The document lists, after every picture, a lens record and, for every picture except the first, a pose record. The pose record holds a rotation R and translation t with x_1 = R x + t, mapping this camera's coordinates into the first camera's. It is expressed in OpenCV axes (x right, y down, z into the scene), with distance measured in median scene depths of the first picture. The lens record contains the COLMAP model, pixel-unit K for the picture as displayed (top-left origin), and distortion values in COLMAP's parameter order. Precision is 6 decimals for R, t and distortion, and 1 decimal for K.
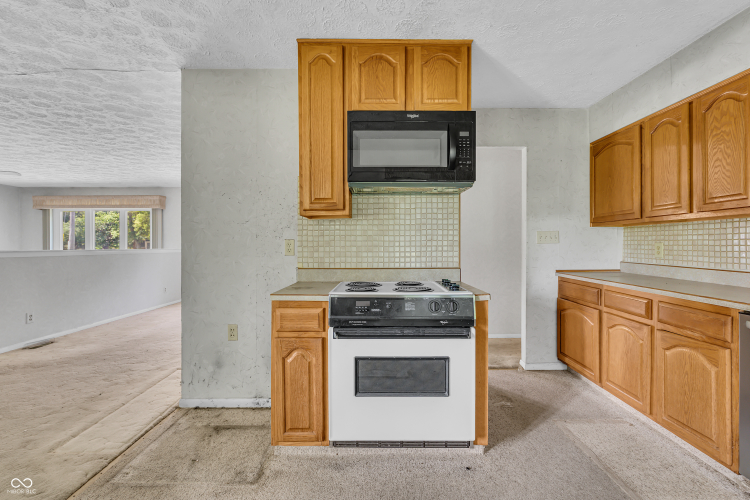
lens RADIAL K [[329.5, 0, 377.5], [0, 329.5, 246.8], [0, 0, 1]] dist [-0.007946, 0.001874]
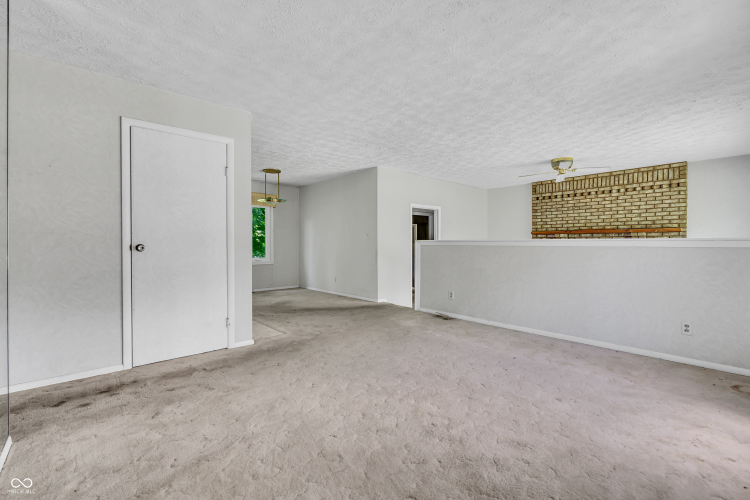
lens RADIAL K [[329.5, 0, 376.4], [0, 329.5, 246.2], [0, 0, 1]] dist [-0.007946, 0.001874]
pose [[-0.755854, 0.005507, -0.654717, -0.064876], [-0.001120, 0.999952, 0.009704, 0.035400], [0.654740, 0.008068, -0.755811, 2.815474]]
